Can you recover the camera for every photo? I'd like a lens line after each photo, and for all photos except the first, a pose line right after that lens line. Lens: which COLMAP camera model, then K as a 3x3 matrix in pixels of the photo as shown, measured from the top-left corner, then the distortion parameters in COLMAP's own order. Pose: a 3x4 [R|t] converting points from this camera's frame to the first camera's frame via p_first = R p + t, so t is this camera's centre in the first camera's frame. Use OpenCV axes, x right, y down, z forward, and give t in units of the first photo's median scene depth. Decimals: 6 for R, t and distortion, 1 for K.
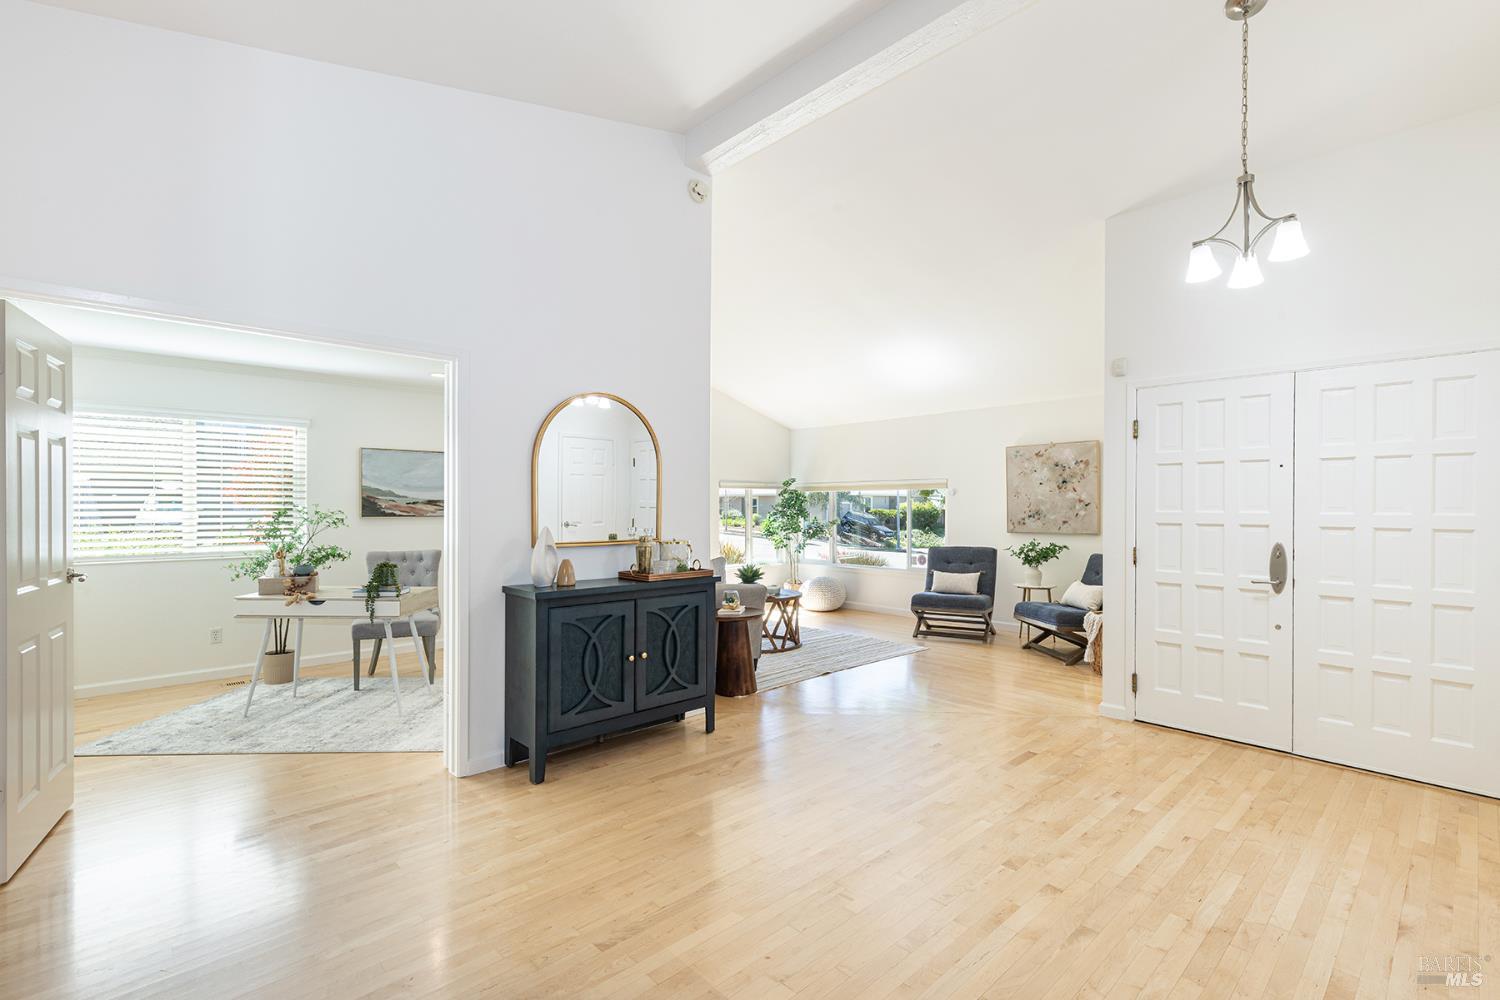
lens RADIAL K [[674.9, 0, 751.6], [0, 674.9, 506.2], [0, 0, 1]] dist [0.001732, 0.000234]
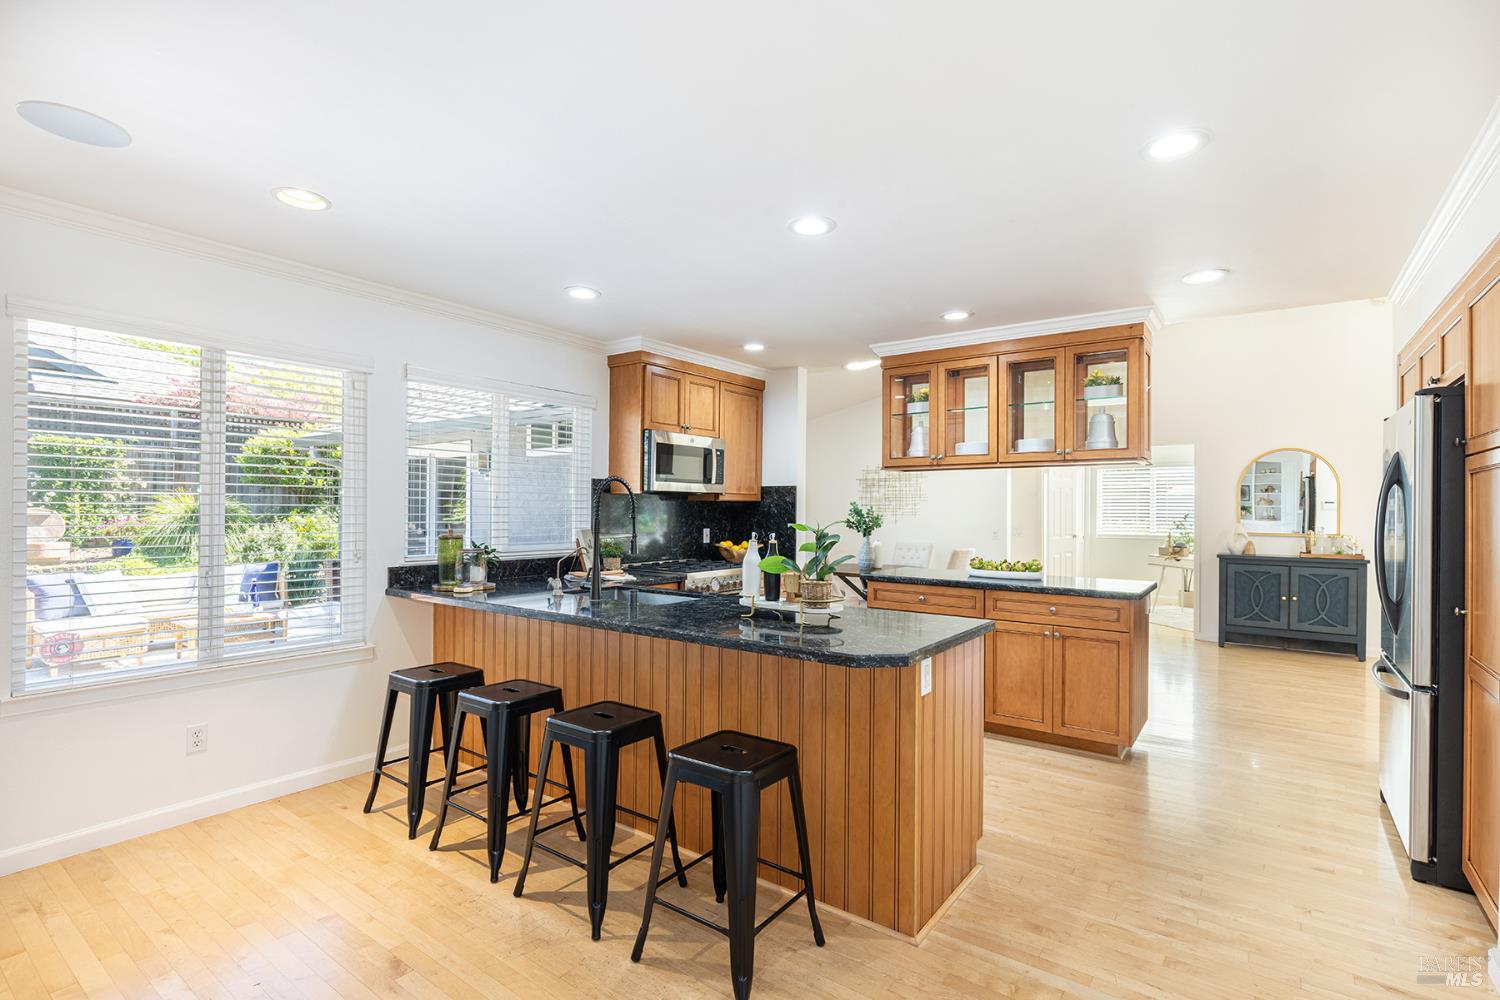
lens RADIAL K [[699.9, 0, 762.1], [0, 699.9, 504.9], [0, 0, 1]] dist [0.019726, 0.000152]
pose [[0.185287, -0.002430, -0.982681, 0.727406], [-0.003874, 0.999987, -0.003203, -0.005717], [0.982677, 0.004400, 0.185275, -0.366426]]
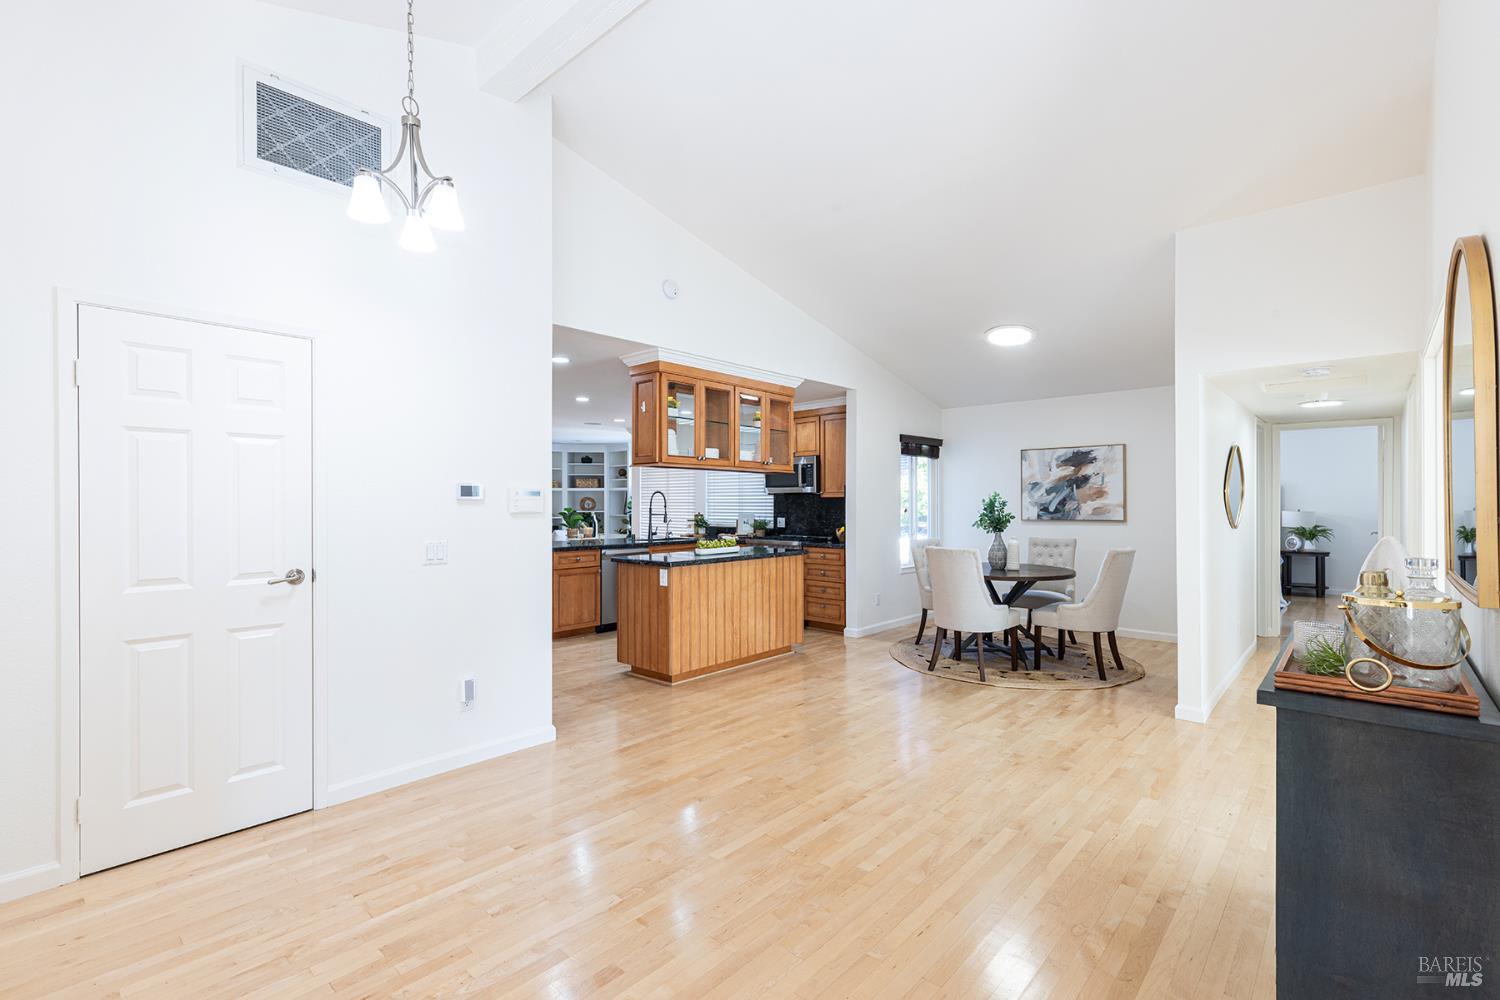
lens RADIAL K [[686.5, 0, 750.0], [0, 686.5, 500.0], [0, 0, 1]] dist [0.001012, 0.000062]
pose [[-0.996973, 0.002655, -0.077699, 0.156303], [0.003254, 0.999966, -0.007592, -0.000692], [0.077676, -0.007821, -0.996948, 0.826709]]
